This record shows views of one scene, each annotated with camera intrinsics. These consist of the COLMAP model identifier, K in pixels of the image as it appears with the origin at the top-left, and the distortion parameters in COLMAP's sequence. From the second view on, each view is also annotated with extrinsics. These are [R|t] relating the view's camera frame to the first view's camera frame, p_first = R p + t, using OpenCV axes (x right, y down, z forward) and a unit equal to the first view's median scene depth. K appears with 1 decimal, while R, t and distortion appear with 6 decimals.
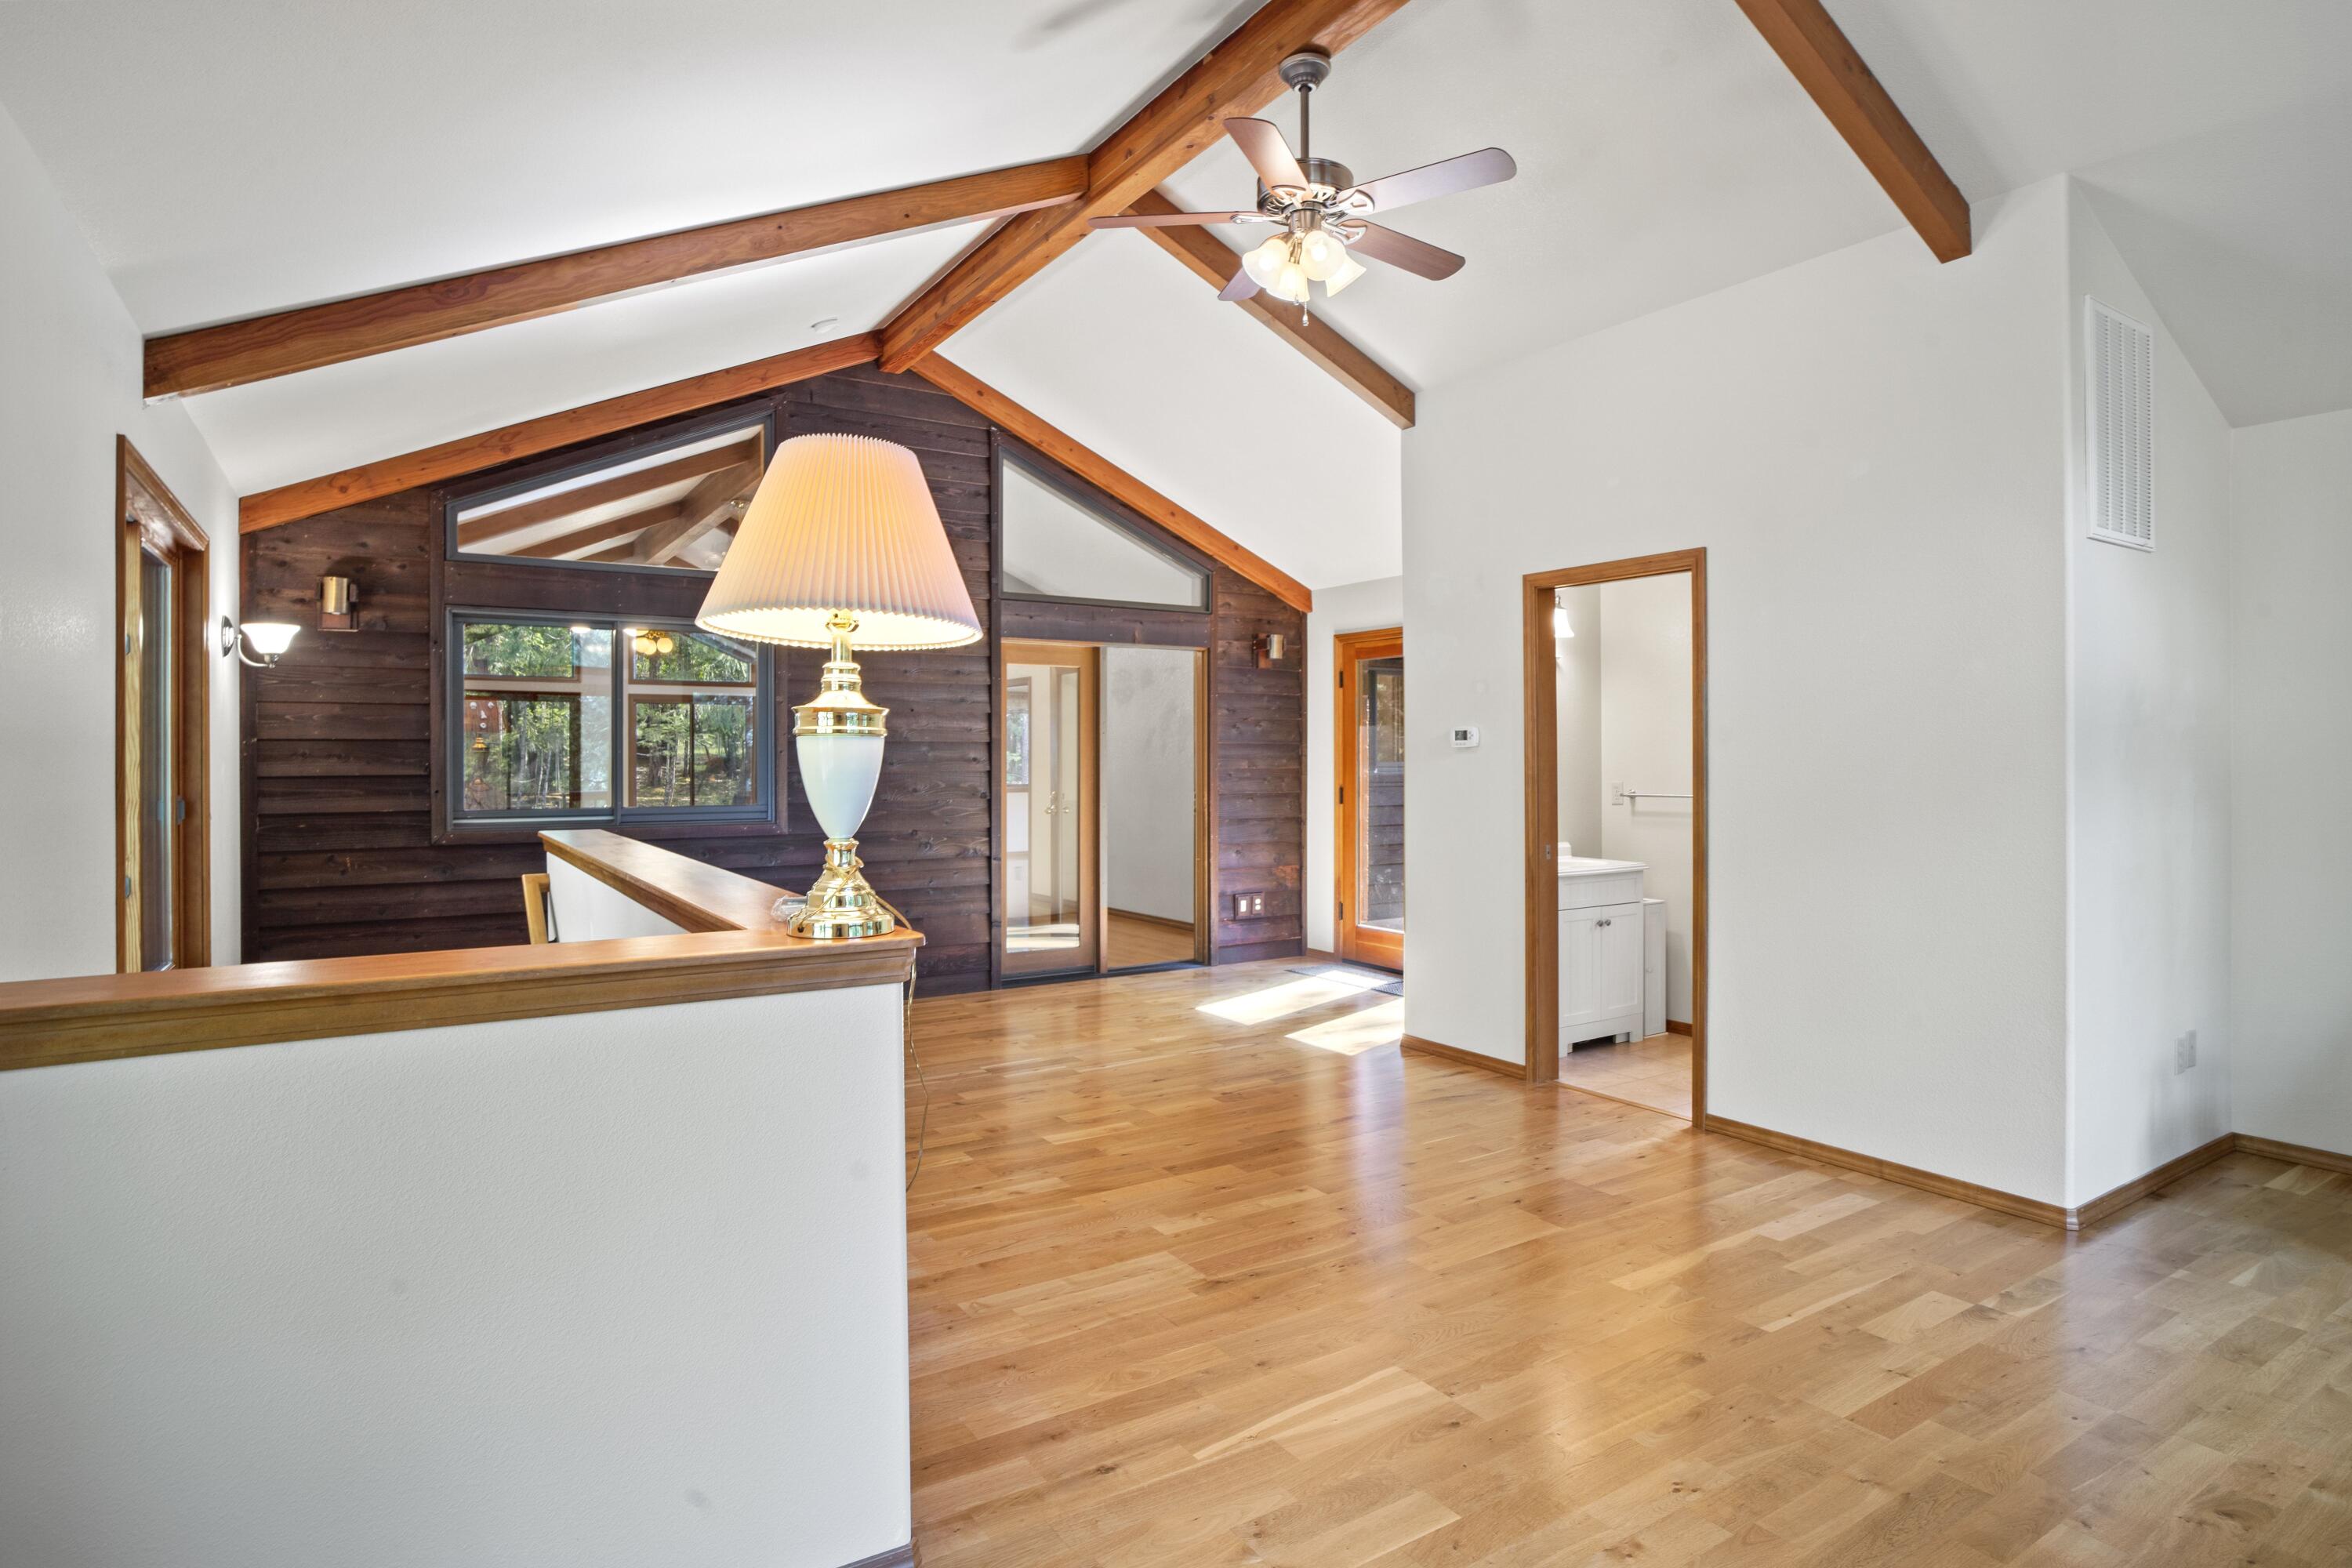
lens RADIAL K [[1247.0, 0, 1192.1], [0, 1247.0, 769.4], [0, 0, 1]] dist [-0.031716, 0.002099]
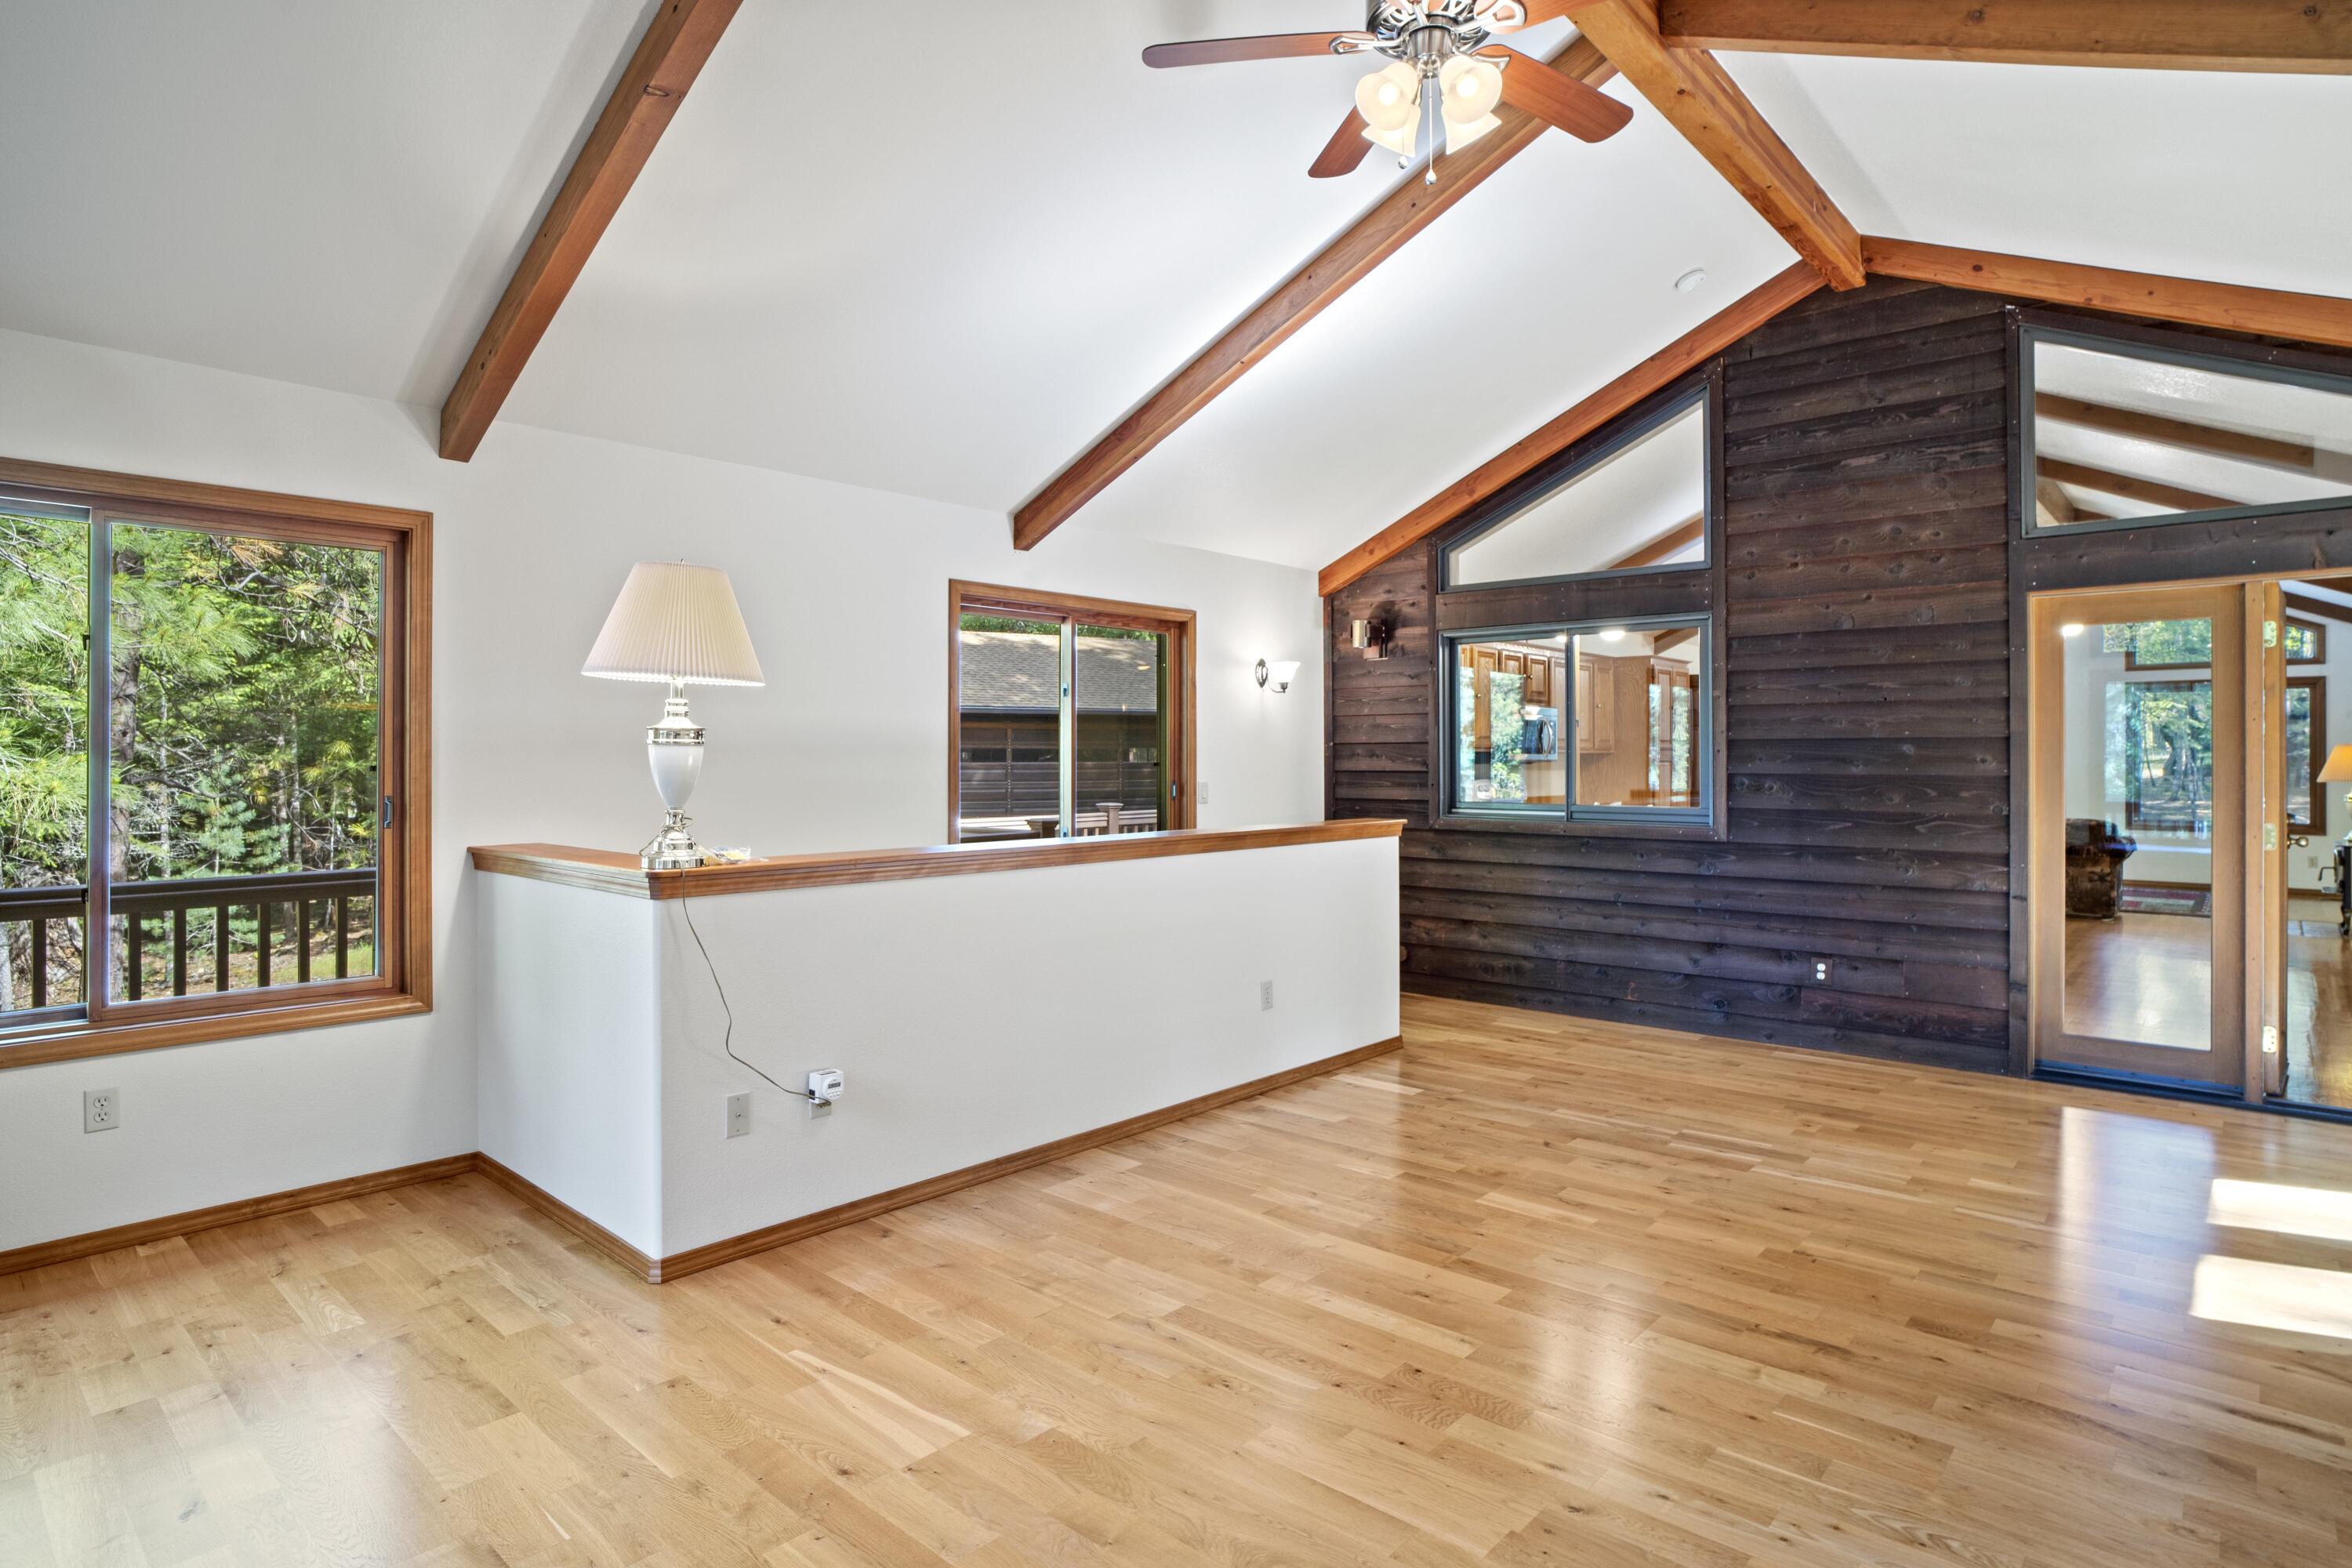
lens RADIAL K [[1247.0, 0, 1192.4], [0, 1247.0, 773.7], [0, 0, 1]] dist [-0.031716, 0.002099]
pose [[0.262039, 0.014556, -0.964948, 0.522080], [-0.009410, 0.999877, 0.012527, -0.006231], [0.965011, 0.005797, 0.262144, 0.446900]]
